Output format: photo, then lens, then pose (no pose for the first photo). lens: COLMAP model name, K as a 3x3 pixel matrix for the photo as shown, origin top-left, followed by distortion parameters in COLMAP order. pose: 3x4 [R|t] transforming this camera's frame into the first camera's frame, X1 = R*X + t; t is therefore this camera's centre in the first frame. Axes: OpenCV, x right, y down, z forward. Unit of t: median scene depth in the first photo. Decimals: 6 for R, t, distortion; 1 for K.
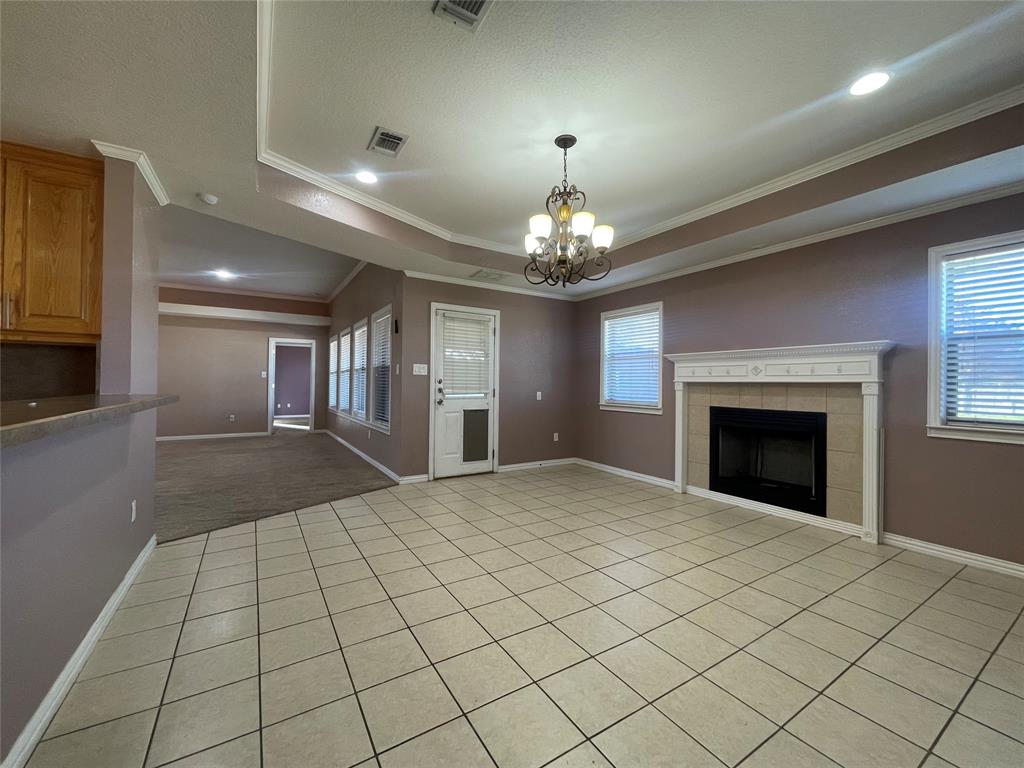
lens RADIAL K [[412.8, 0, 512.0], [0, 412.8, 384.0], [0, 0, 1]] dist [-0.005173, 0.000311]
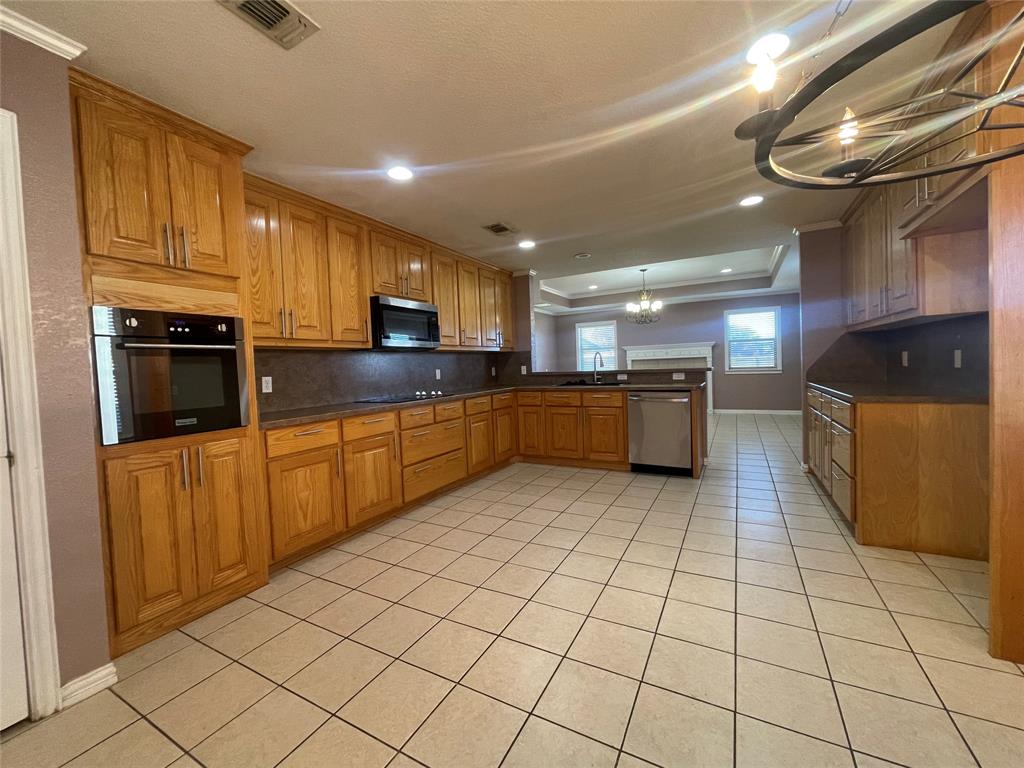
lens RADIAL K [[412.8, 0, 512.0], [0, 412.8, 384.0], [0, 0, 1]] dist [-0.005173, 0.000311]
pose [[0.869594, -0.065966, 0.489340, -1.421548], [0.048065, 0.997638, 0.049072, -0.017548], [-0.491422, -0.019152, 0.870711, -0.667589]]
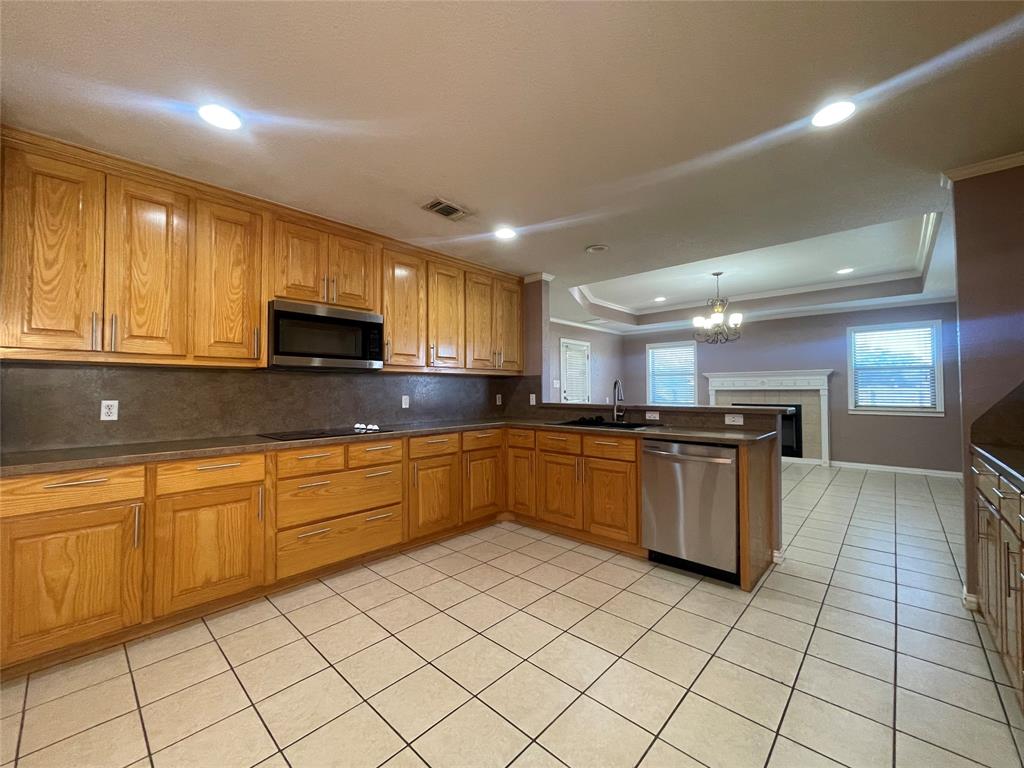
lens RADIAL K [[412.8, 0, 512.0], [0, 412.8, 384.0], [0, 0, 1]] dist [-0.005173, 0.000311]
pose [[0.965516, -0.011683, 0.260083, -1.002273], [0.015751, 0.999784, -0.013561, -0.022215], [-0.259868, 0.017189, 0.965491, -0.504311]]
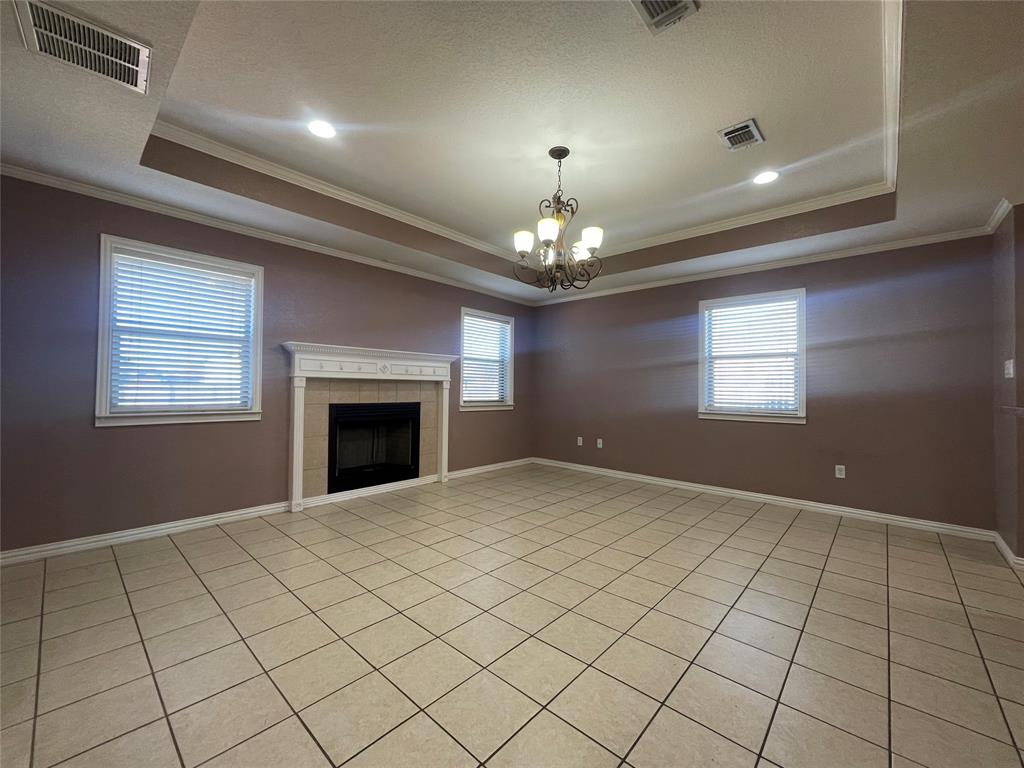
lens RADIAL K [[412.8, 0, 512.0], [0, 412.8, 384.0], [0, 0, 1]] dist [-0.005173, 0.000311]
pose [[-0.271884, -0.011476, 0.962262, -0.610676], [-0.021351, 0.999755, 0.005891, -0.005564], [-0.962093, -0.018944, -0.272062, 0.998176]]
